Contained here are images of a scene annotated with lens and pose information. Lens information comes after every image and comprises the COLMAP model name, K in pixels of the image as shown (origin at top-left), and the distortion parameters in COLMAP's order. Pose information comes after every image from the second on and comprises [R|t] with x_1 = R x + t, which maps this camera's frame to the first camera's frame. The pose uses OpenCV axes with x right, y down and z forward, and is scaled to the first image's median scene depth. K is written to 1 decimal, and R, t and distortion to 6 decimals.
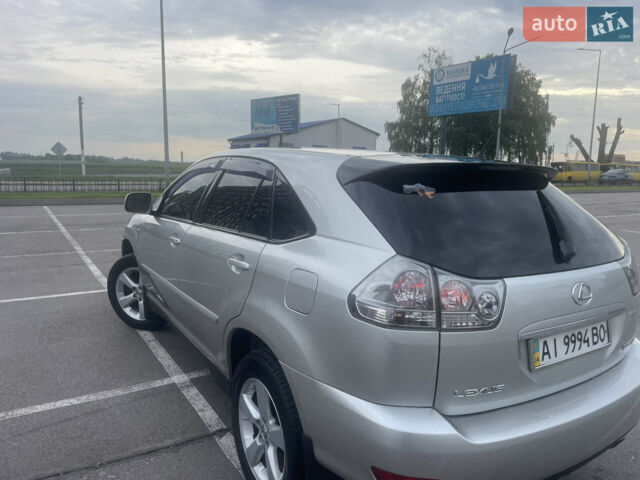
lens RADIAL K [[493.8, 0, 342.5], [0, 493.8, 228.3], [0, 0, 1]] dist [0.001192, -0.004299]
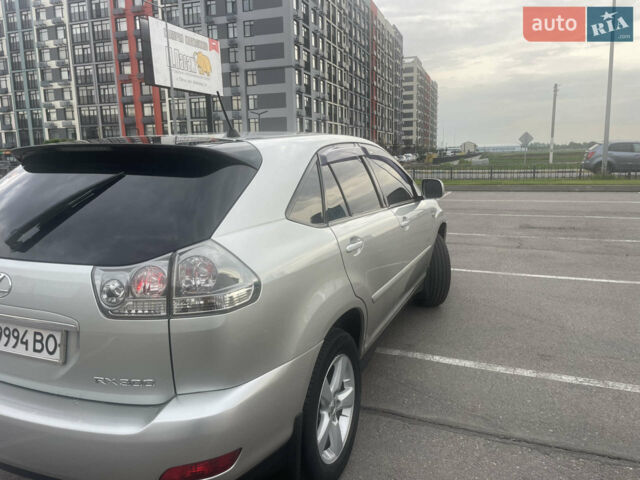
lens RADIAL K [[486.0, 0, 320.0], [0, 486.0, 240.0], [0, 0, 1]] dist [0.077936, -0.107221]
pose [[0.545235, 0.103873, -0.831823, 1.447791], [-0.063293, 0.994562, 0.082708, -0.059904], [0.835890, 0.007553, 0.548845, 0.923034]]
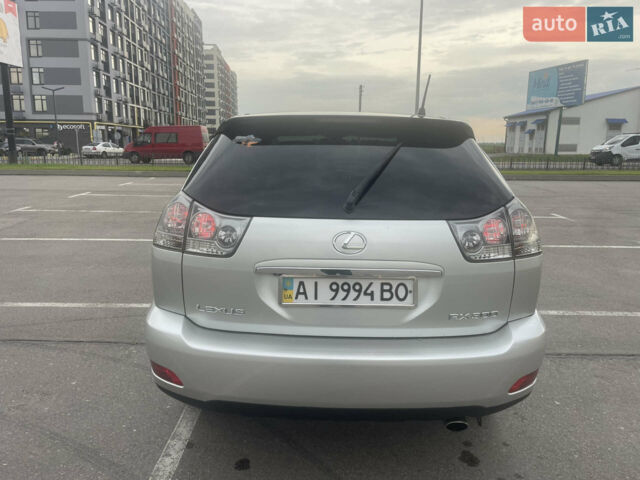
lens RADIAL K [[486.0, 0, 320.0], [0, 486.0, 240.0], [0, 0, 1]] dist [0.077936, -0.107221]
pose [[0.825904, 0.090642, -0.556476, 0.906478], [-0.055672, 0.995280, 0.079491, 0.049124], [0.561055, -0.034672, 0.827052, 0.148378]]
